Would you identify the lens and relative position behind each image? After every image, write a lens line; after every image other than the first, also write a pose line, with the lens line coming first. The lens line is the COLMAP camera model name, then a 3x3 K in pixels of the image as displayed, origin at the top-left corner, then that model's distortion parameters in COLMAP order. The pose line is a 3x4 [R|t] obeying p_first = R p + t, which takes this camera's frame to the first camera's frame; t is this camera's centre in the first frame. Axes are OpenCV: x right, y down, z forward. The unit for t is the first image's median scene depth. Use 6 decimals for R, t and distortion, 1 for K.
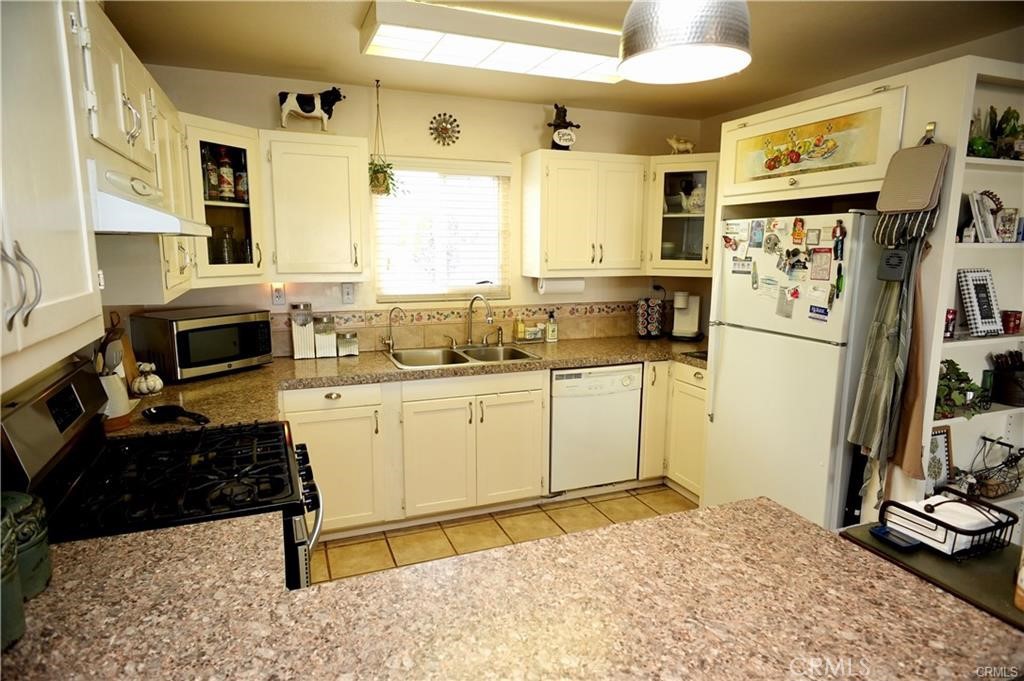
lens RADIAL K [[587.5, 0, 513.0], [0, 587.5, 343.6], [0, 0, 1]] dist [-0.006509, -0.005727]
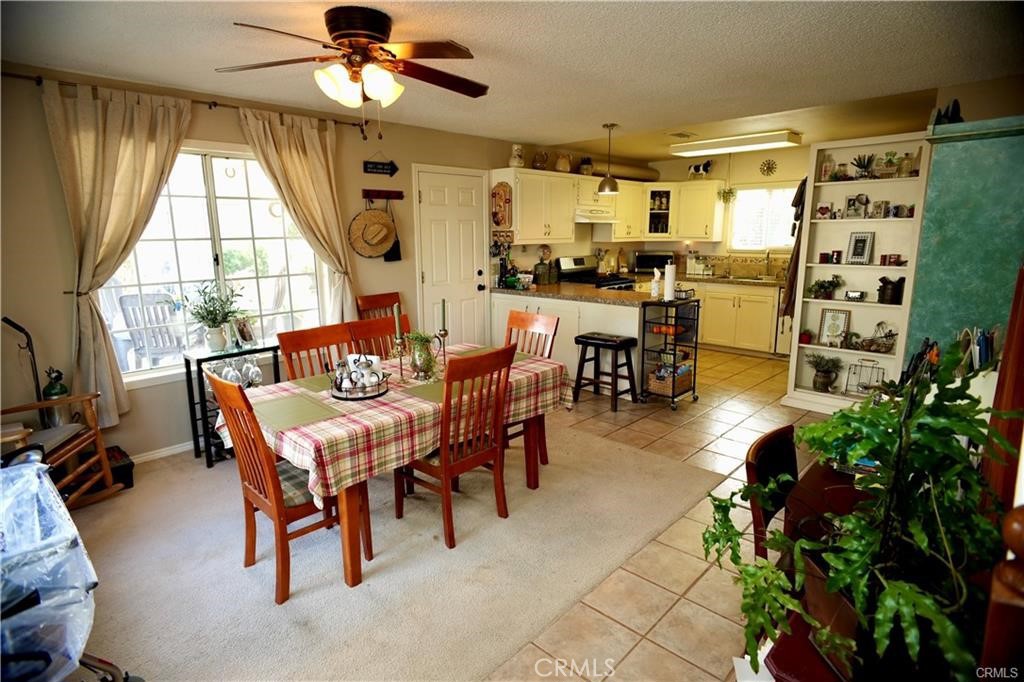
lens RADIAL K [[533.6, 0, 510.1], [0, 533.6, 338.8], [0, 0, 1]] dist [-0.001608, -0.000550]
pose [[0.415782, 0.174159, -0.892633, 1.417984], [-0.146313, 0.981518, 0.123349, 0.133284], [0.897618, 0.079318, 0.433579, -0.625343]]
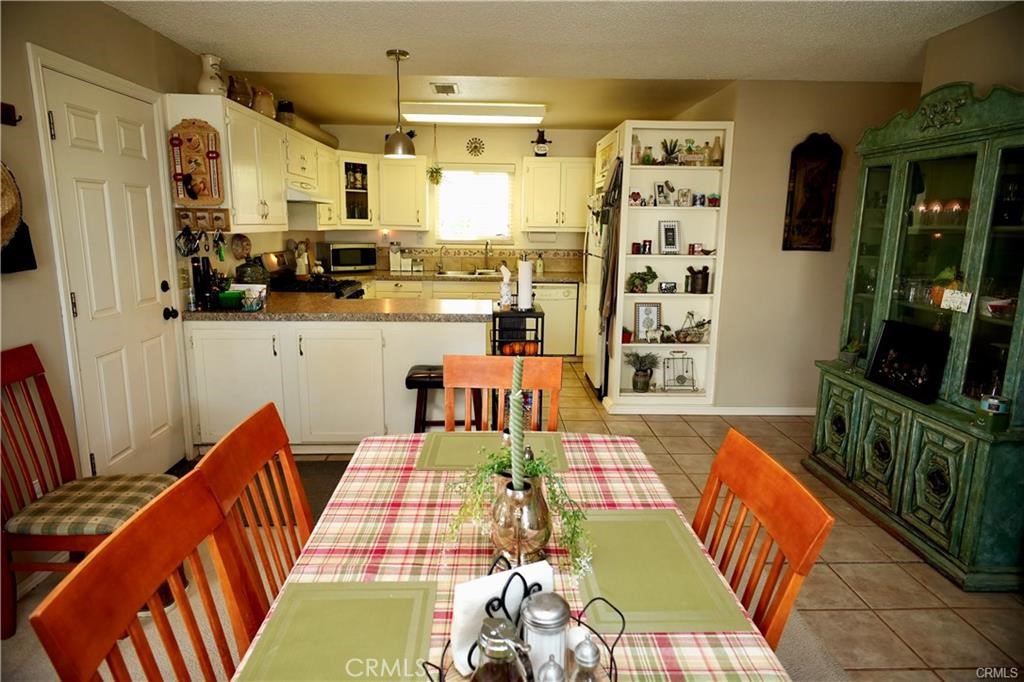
lens RADIAL K [[587.5, 0, 504.0], [0, 587.5, 336.7], [0, 0, 1]] dist [-0.006509, -0.005727]
pose [[0.939641, 0.073968, -0.334071, 0.676379], [-0.067633, 0.997242, 0.030572, 0.167612], [0.335411, -0.006133, 0.942052, -0.734985]]
